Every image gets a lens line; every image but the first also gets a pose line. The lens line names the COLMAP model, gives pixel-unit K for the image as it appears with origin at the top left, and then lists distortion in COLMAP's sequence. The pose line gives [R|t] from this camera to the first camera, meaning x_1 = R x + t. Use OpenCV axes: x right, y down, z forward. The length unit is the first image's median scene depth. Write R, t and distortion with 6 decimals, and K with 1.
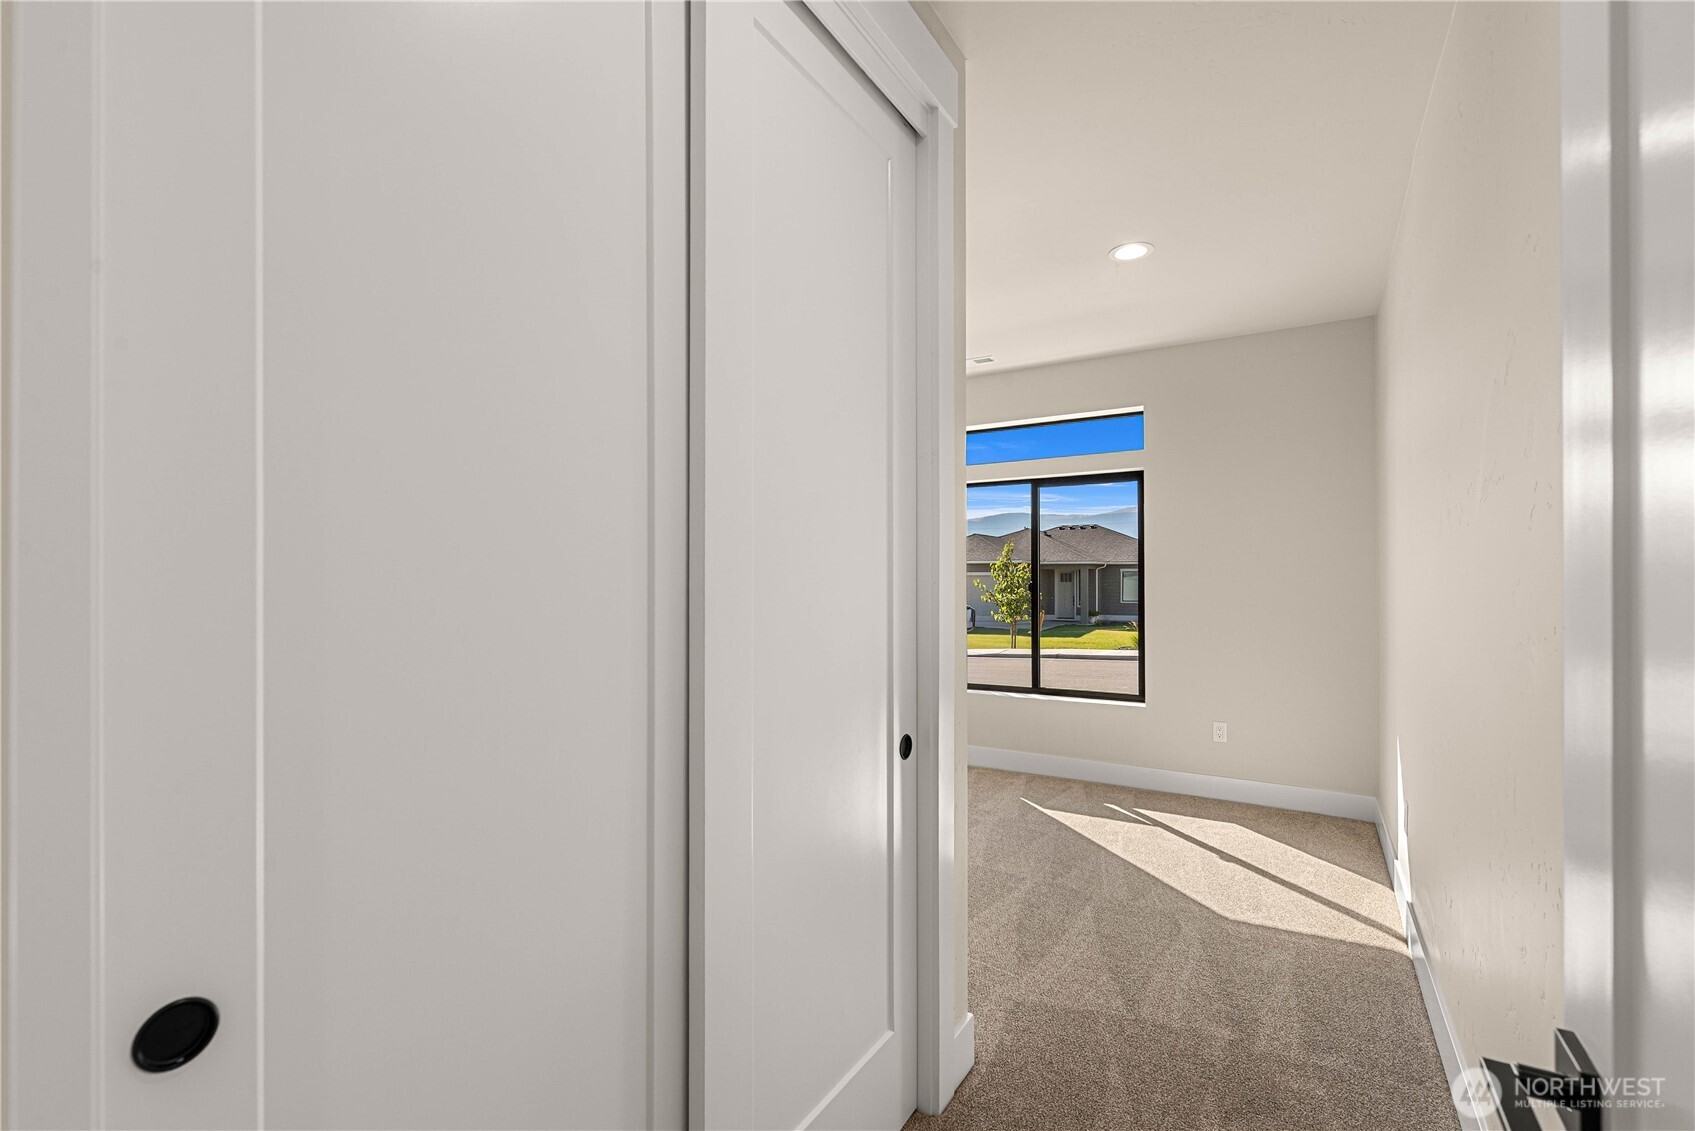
lens RADIAL K [[748.0, 0, 858.1], [0, 748.0, 566.0], [0, 0, 1]] dist [-0.000299, 0.000009]
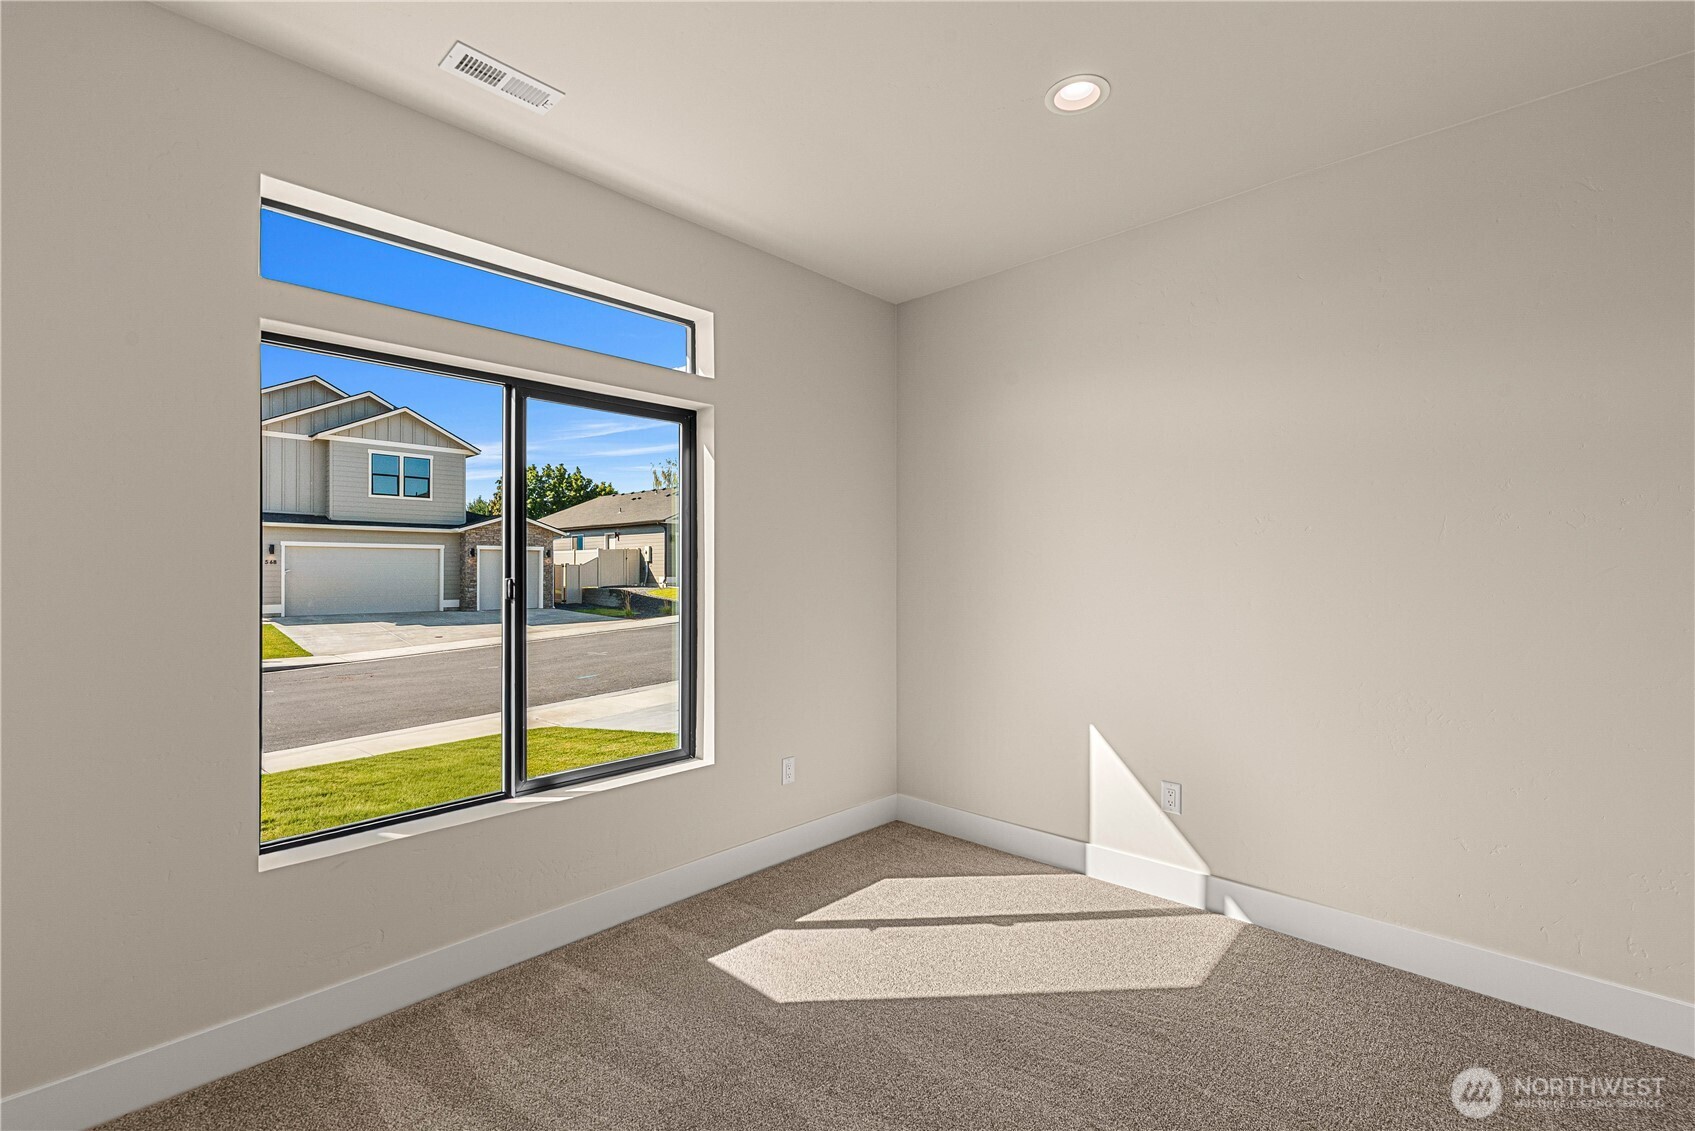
lens RADIAL K [[731.8, 0, 849.0], [0, 731.8, 571.4], [0, 0, 1]] dist [-0.002612, -0.000812]
pose [[0.208502, 0.003665, 0.978015, -0.246928], [-0.019561, 0.999809, 0.000423, 0.014365], [-0.977826, -0.019219, 0.208533, 0.798889]]
